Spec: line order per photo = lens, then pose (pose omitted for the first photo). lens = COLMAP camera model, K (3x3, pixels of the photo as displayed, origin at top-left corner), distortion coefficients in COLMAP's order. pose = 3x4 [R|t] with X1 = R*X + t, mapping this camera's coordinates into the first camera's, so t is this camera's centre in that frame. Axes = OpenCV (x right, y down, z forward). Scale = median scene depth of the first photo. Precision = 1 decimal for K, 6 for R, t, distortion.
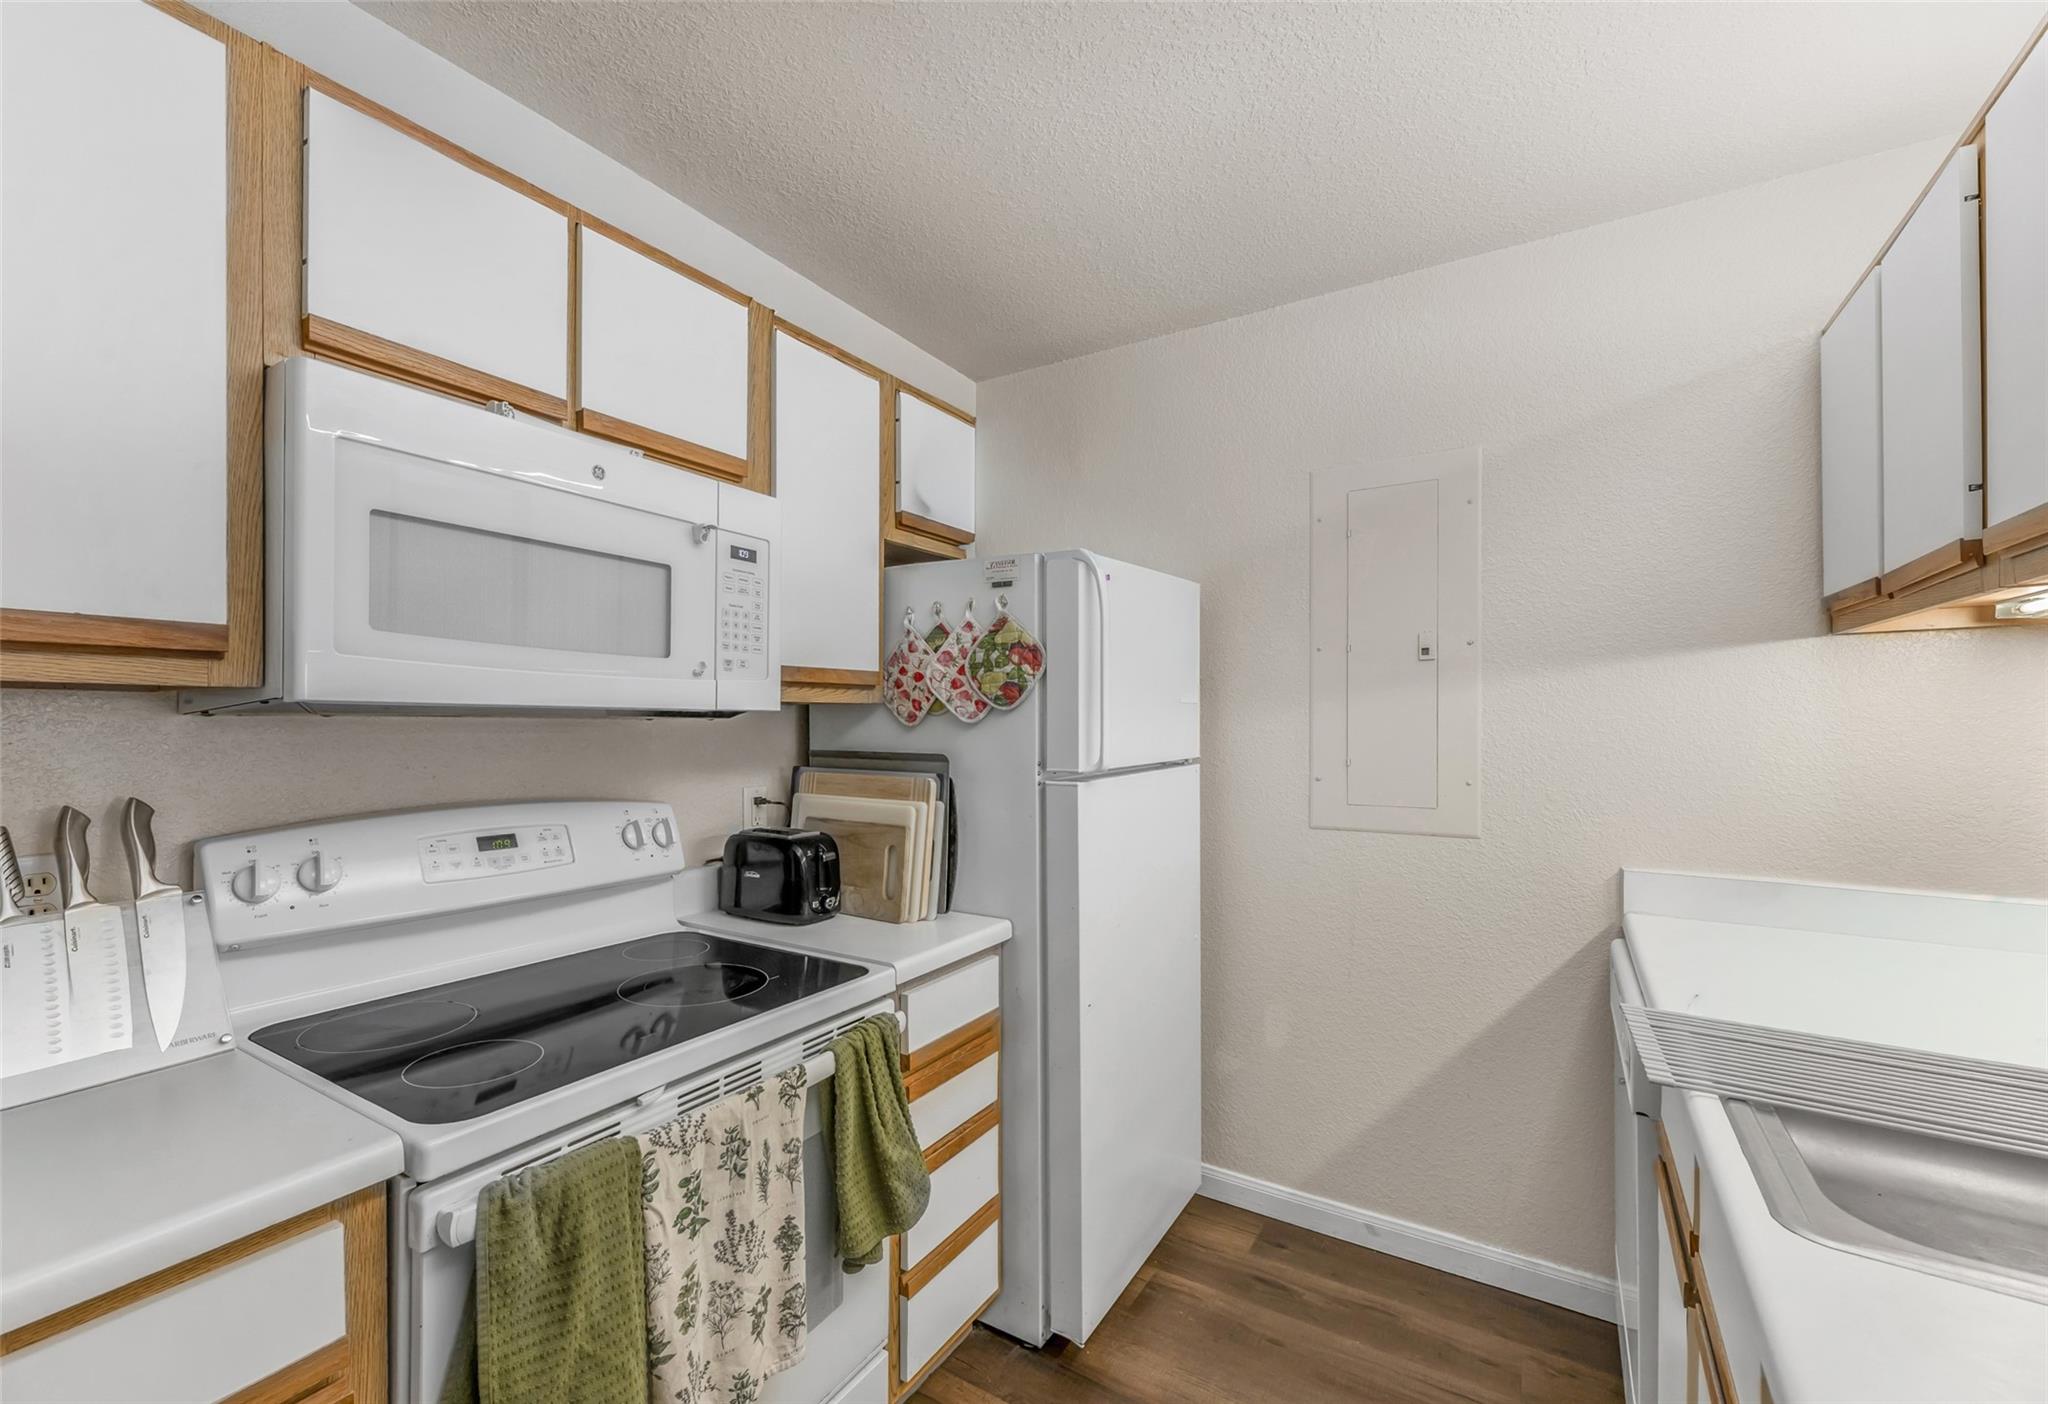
lens RADIAL K [[866.5, 0, 1024.0], [0, 866.5, 702.0], [0, 0, 1]] dist [0.000962, 0.000240]
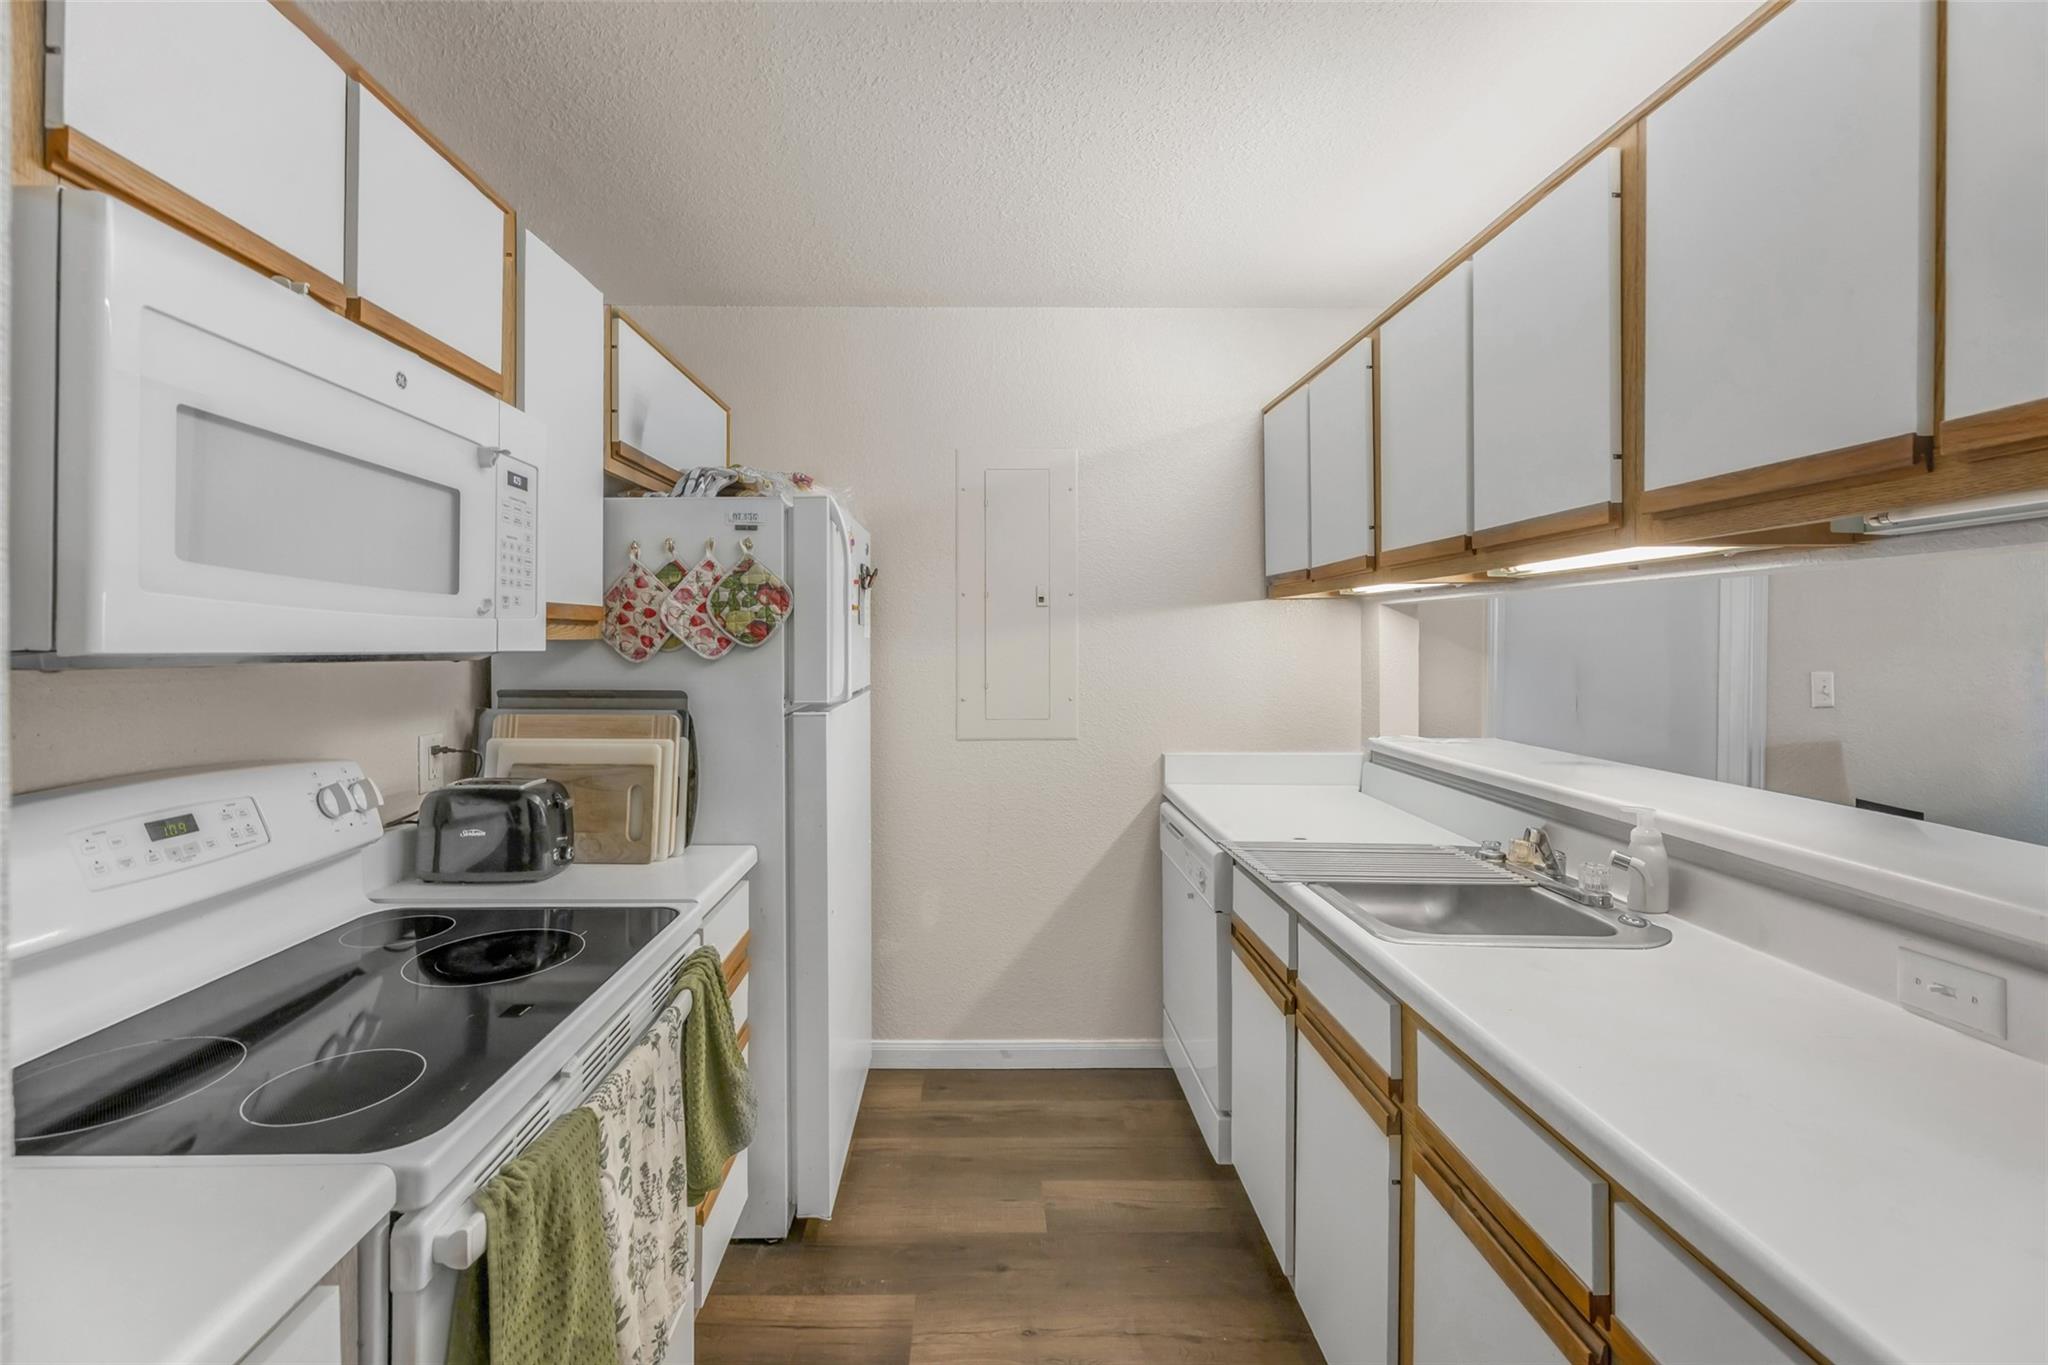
lens RADIAL K [[815.5, 0, 1016.8], [0, 815.5, 615.7], [0, 0, 1]] dist [0.000886, 0.000025]
pose [[0.833985, 0.018918, 0.551463, -0.302146], [-0.013106, 0.999809, -0.014479, -0.019003], [-0.551632, 0.004848, 0.834074, -0.010454]]
